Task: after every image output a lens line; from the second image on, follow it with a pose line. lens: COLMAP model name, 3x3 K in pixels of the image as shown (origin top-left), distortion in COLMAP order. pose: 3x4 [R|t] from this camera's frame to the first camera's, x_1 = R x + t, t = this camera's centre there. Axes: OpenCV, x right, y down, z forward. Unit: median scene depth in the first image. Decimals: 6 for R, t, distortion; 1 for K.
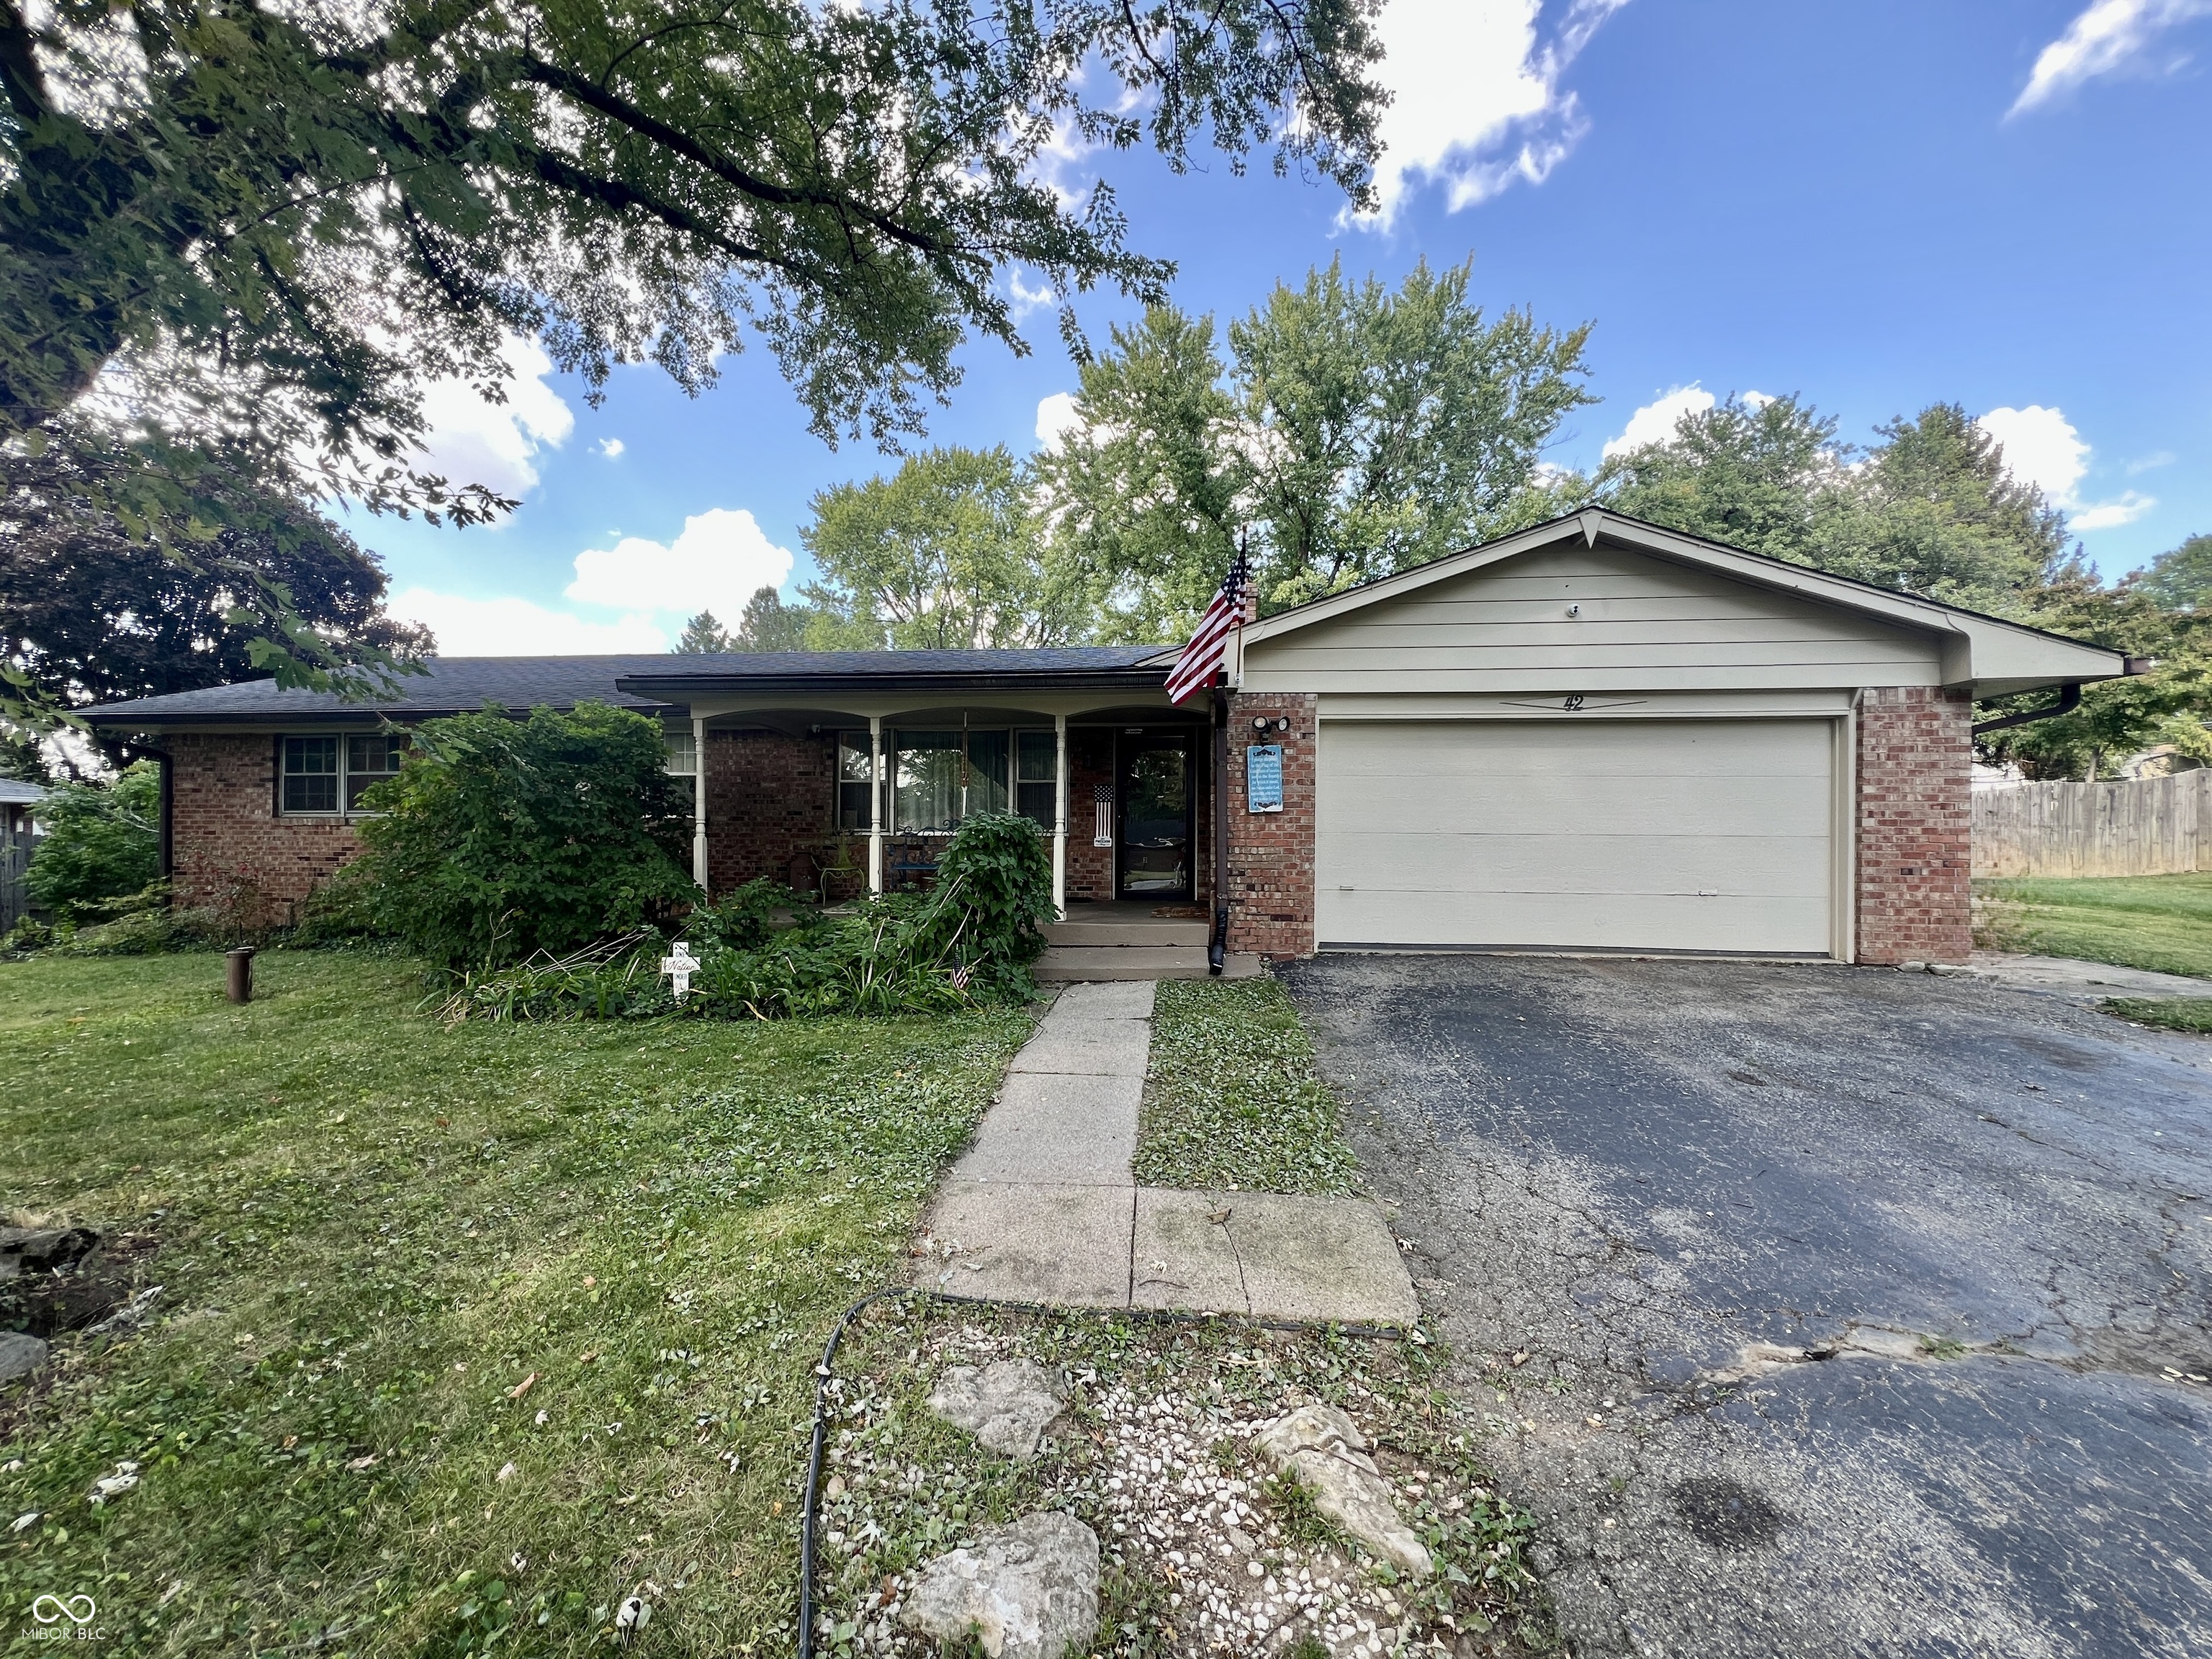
lens RADIAL K [[880.4, 0, 1106.0], [0, 880.4, 829.5], [0, 0, 1]] dist [0.000118, -0.000008]
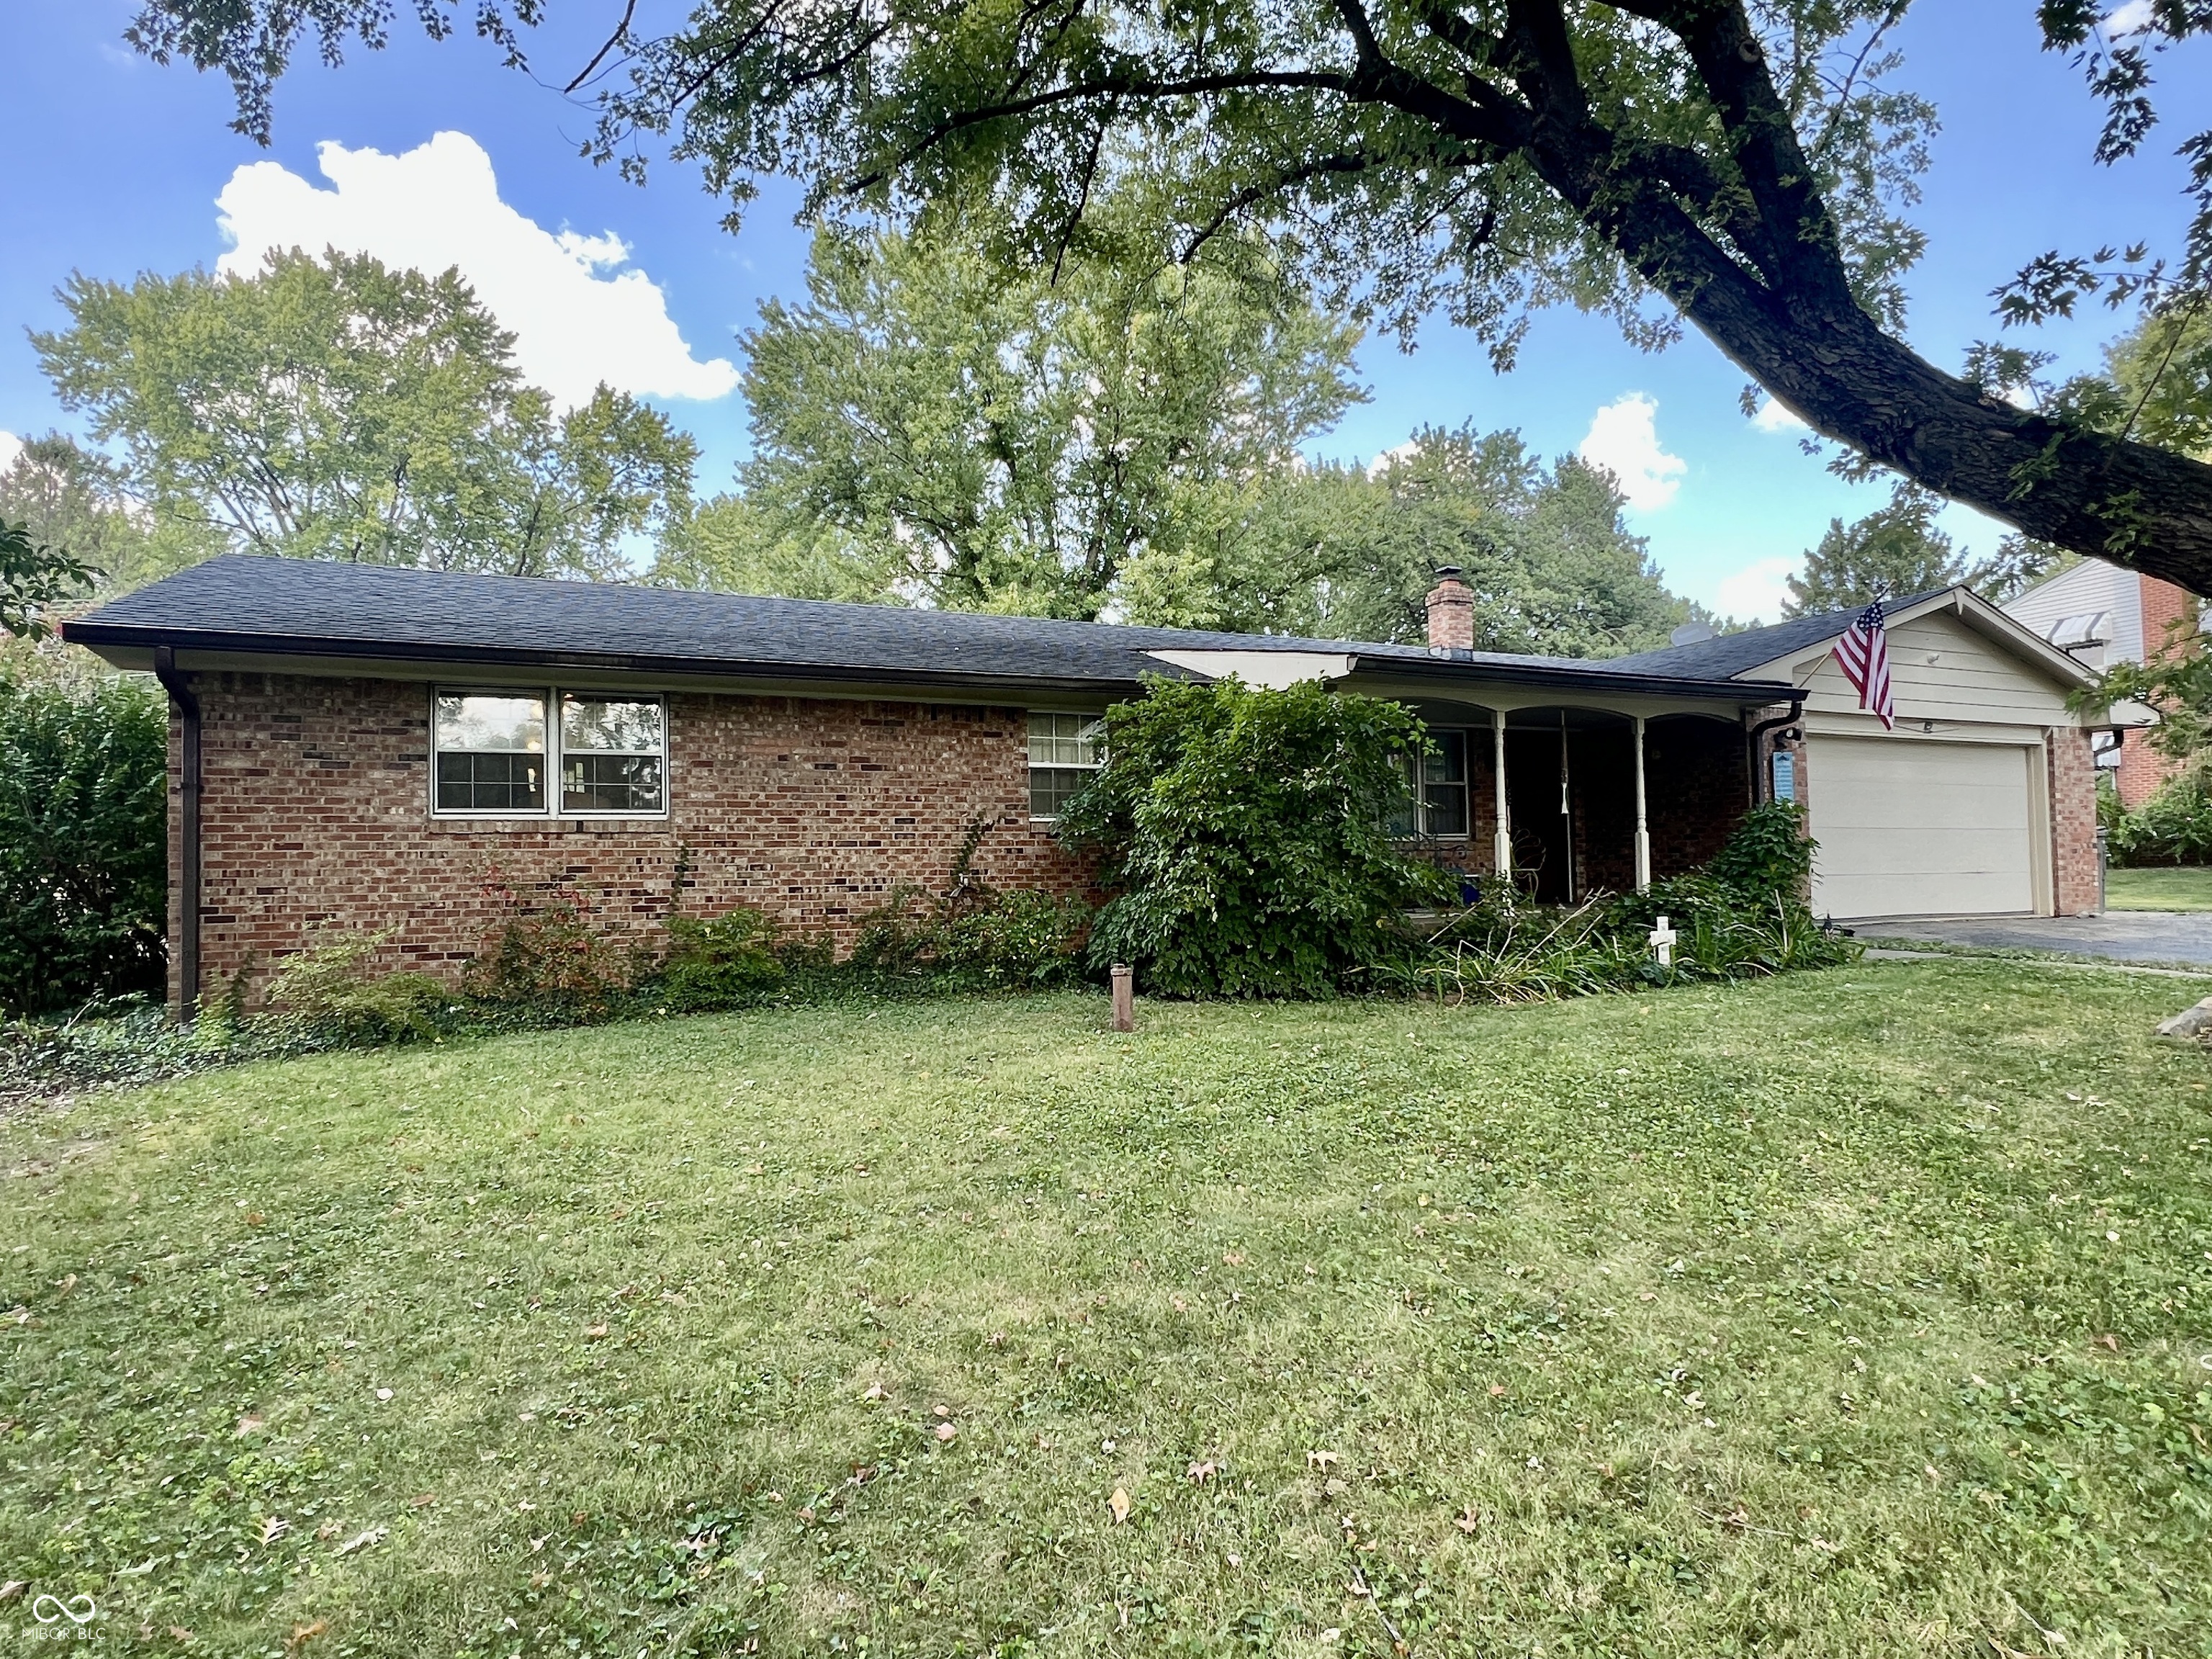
lens RADIAL K [[1235.3, 0, 1106.0], [0, 1235.3, 829.5], [0, 0, 1]] dist [-0.003039, 0.003933]
pose [[0.867794, -0.000044, 0.496925, -1.463802], [0.017318, 0.999395, -0.030155, 0.043335], [-0.496623, 0.034774, 0.867270, 0.012896]]
